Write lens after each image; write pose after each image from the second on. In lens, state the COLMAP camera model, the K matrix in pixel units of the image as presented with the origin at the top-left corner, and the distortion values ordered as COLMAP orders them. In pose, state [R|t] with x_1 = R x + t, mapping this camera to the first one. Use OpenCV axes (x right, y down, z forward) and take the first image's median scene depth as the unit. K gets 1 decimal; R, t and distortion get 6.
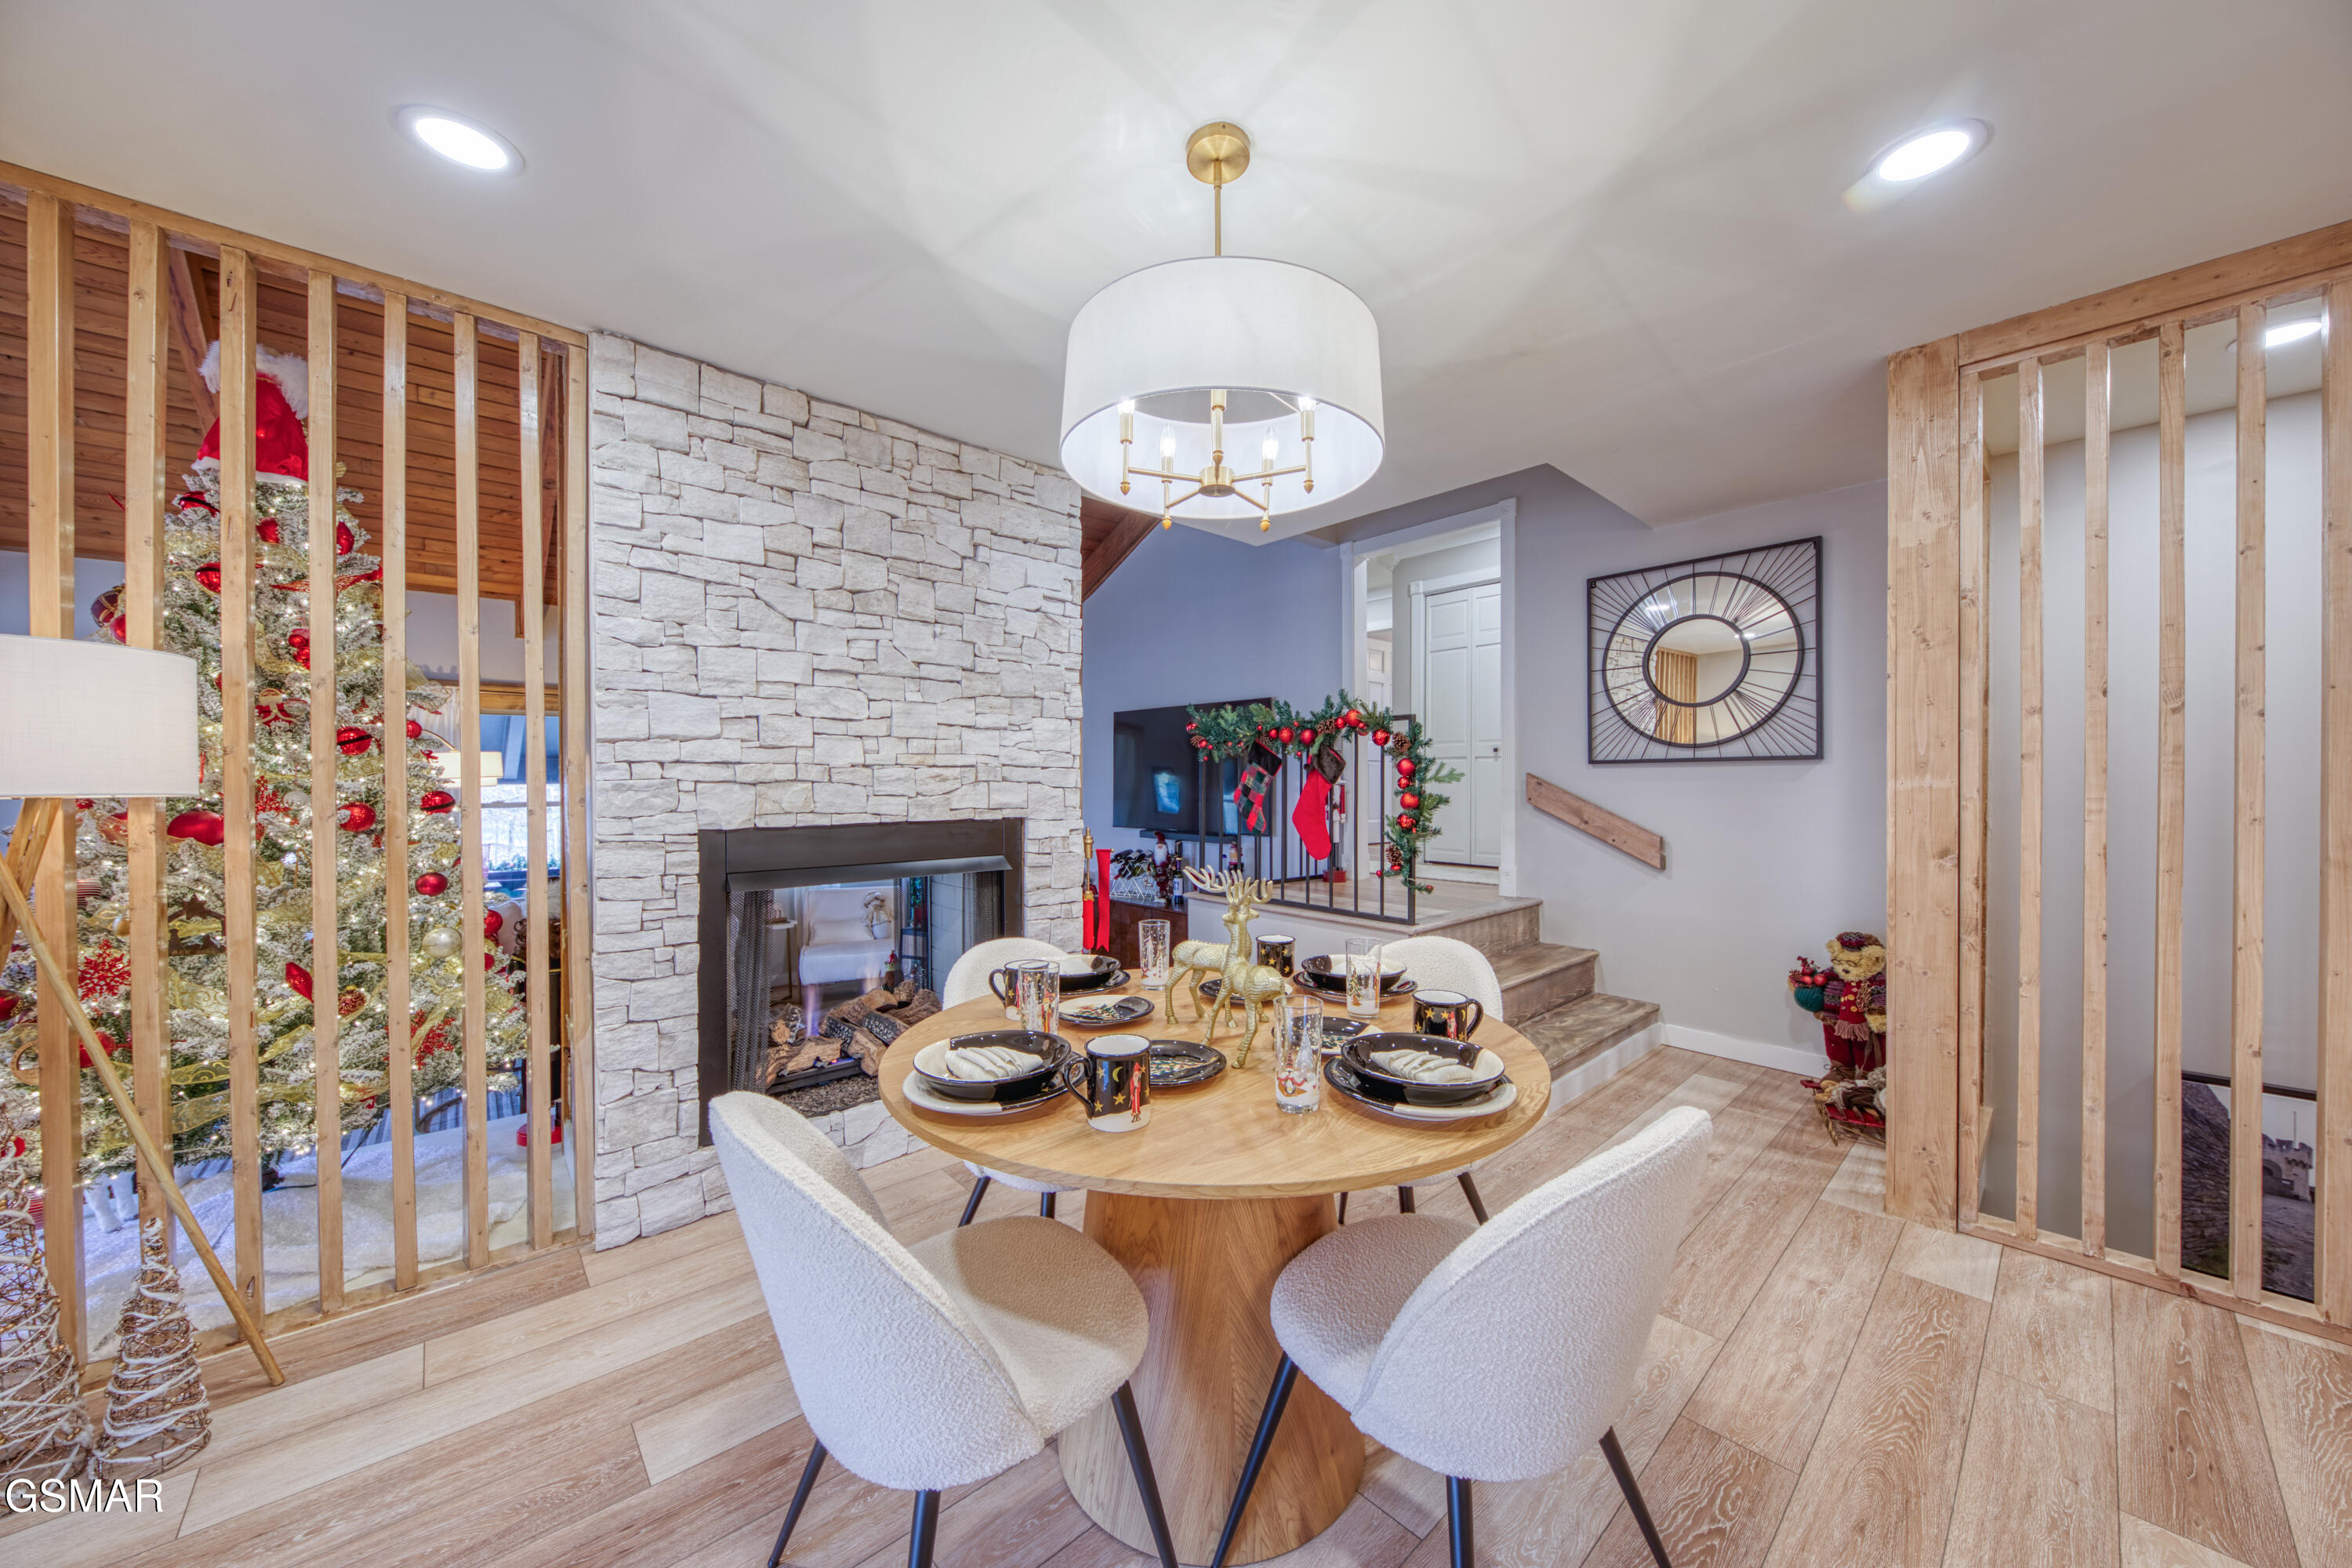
lens RADIAL K [[845.2, 0, 1179.1], [0, 845.2, 777.3], [0, 0, 1]] dist [0.017464, 0.000008]
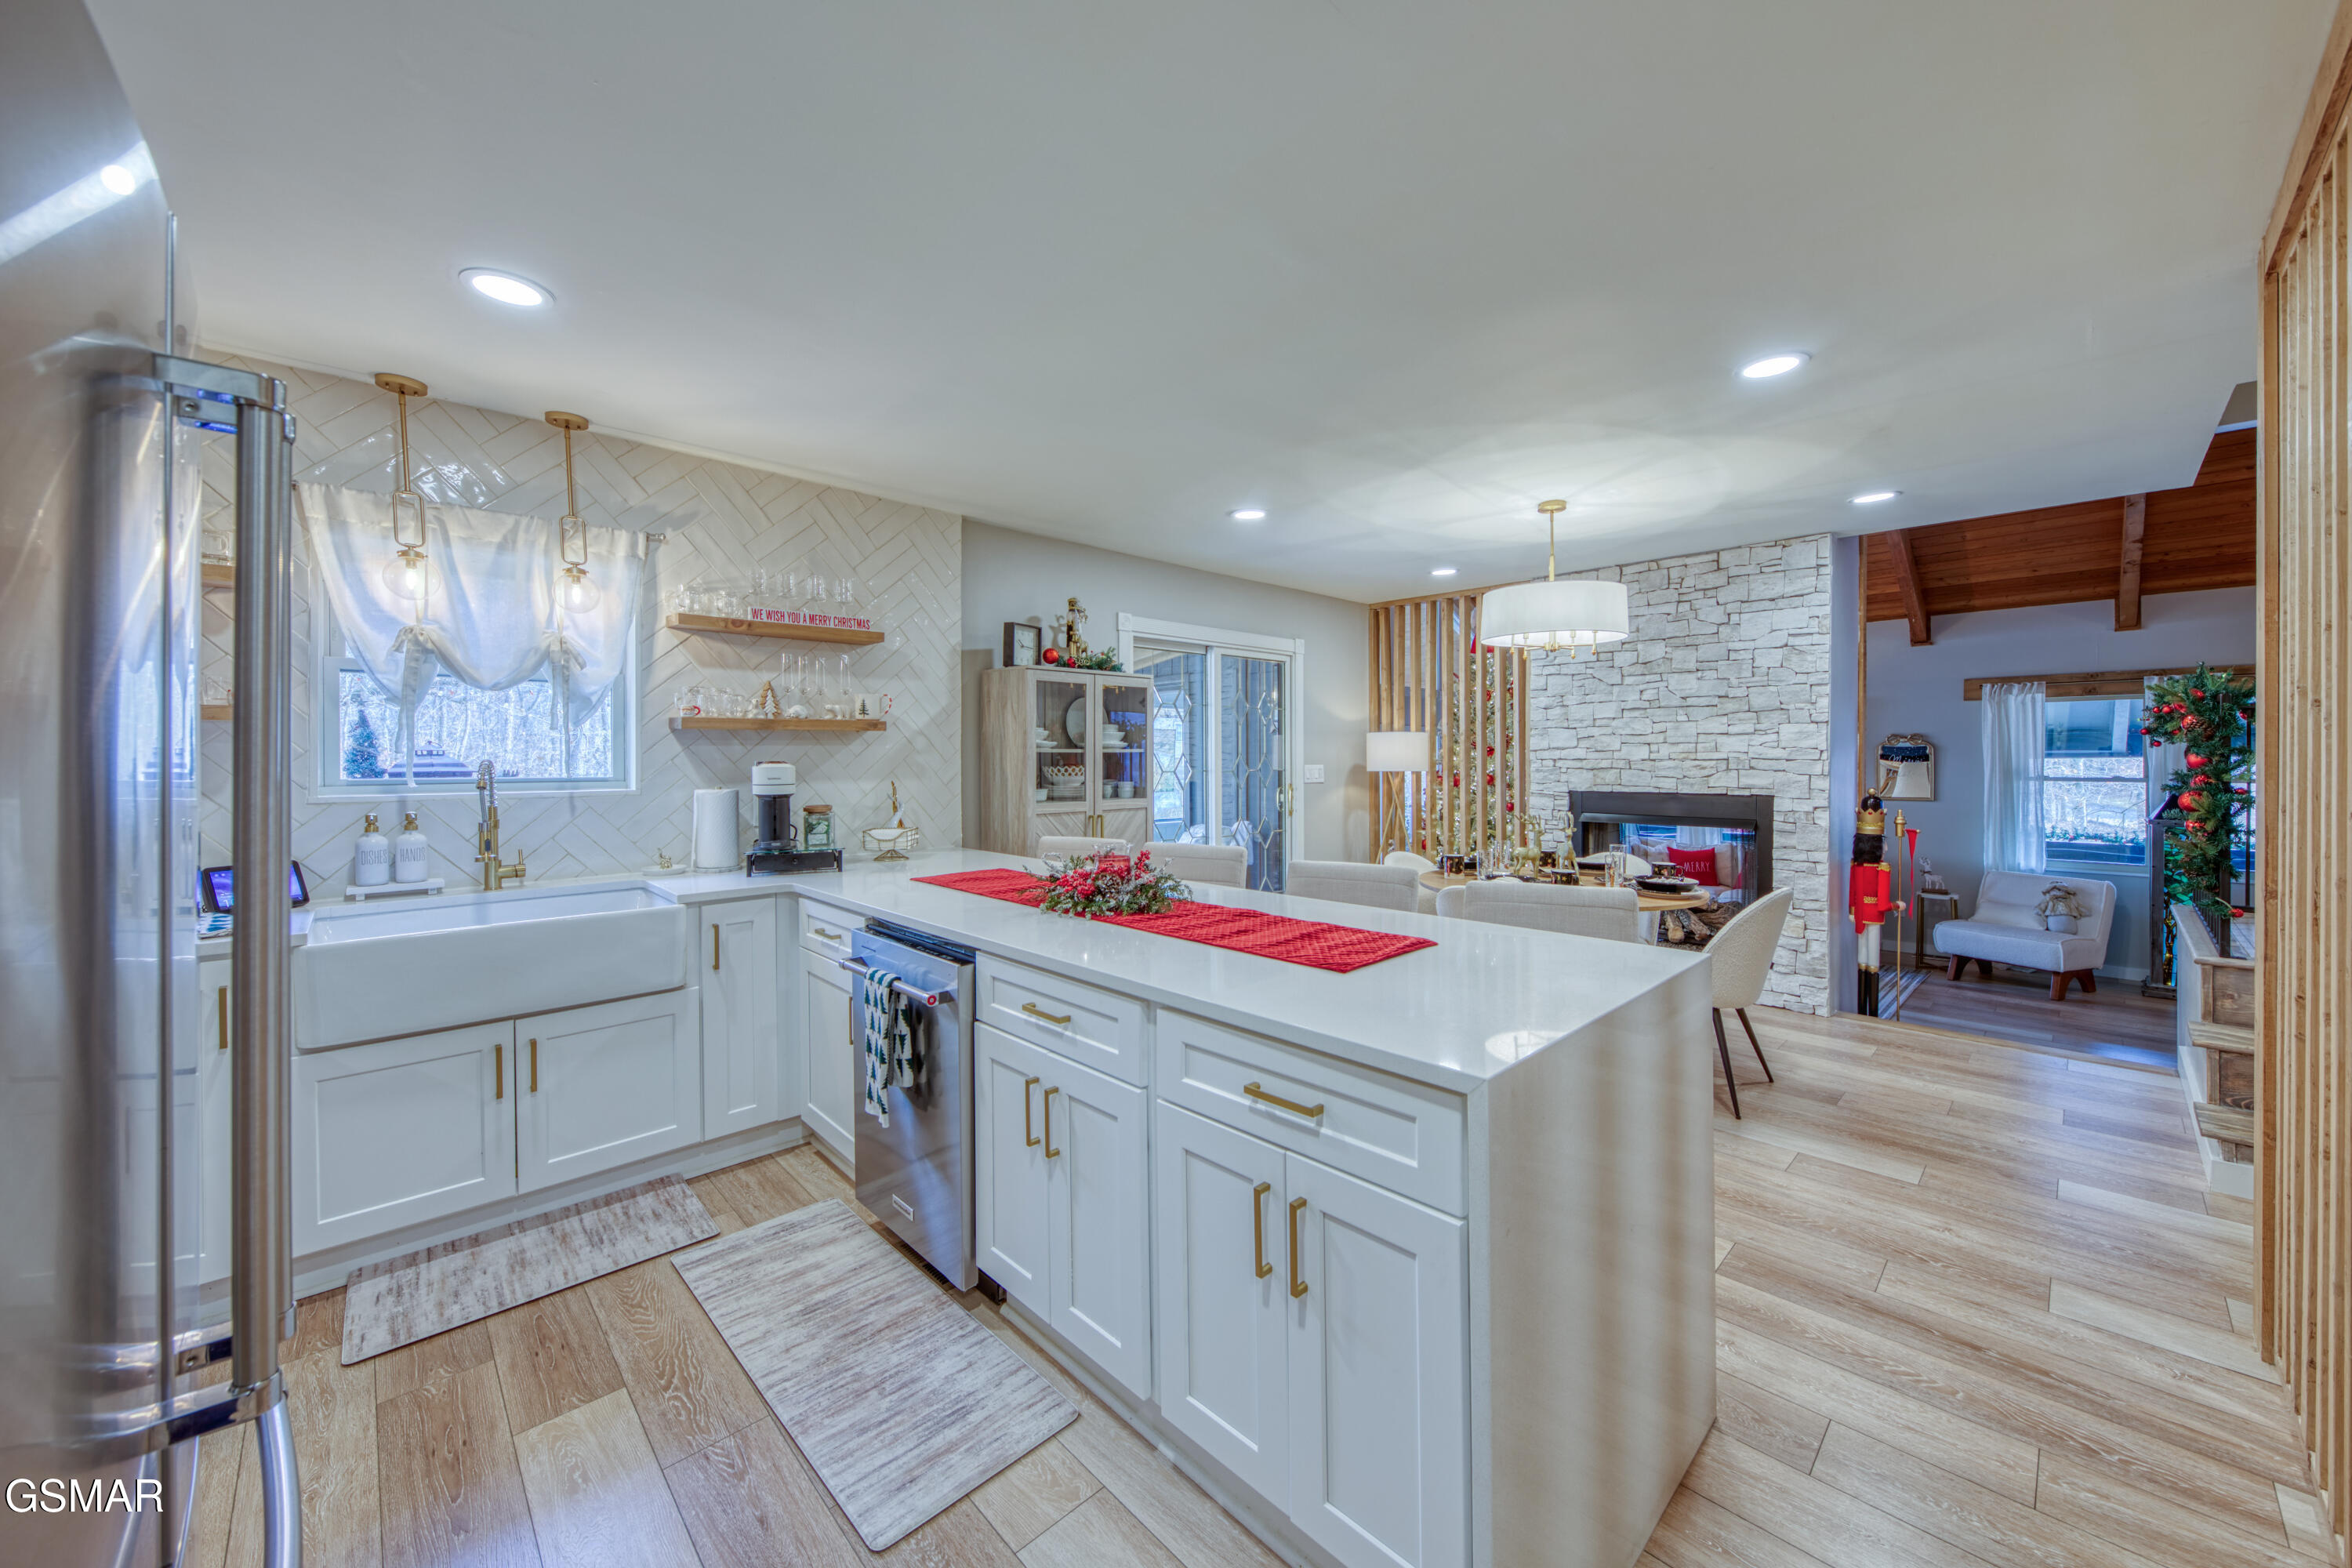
lens RADIAL K [[845.2, 0, 1179.4], [0, 845.2, 769.1], [0, 0, 1]] dist [0.017464, 0.000008]
pose [[0.004022, 0.009080, -0.999951, 1.373734], [0.003116, 0.999954, 0.009092, -0.013583], [0.999987, -0.003152, 0.003993, 0.005528]]
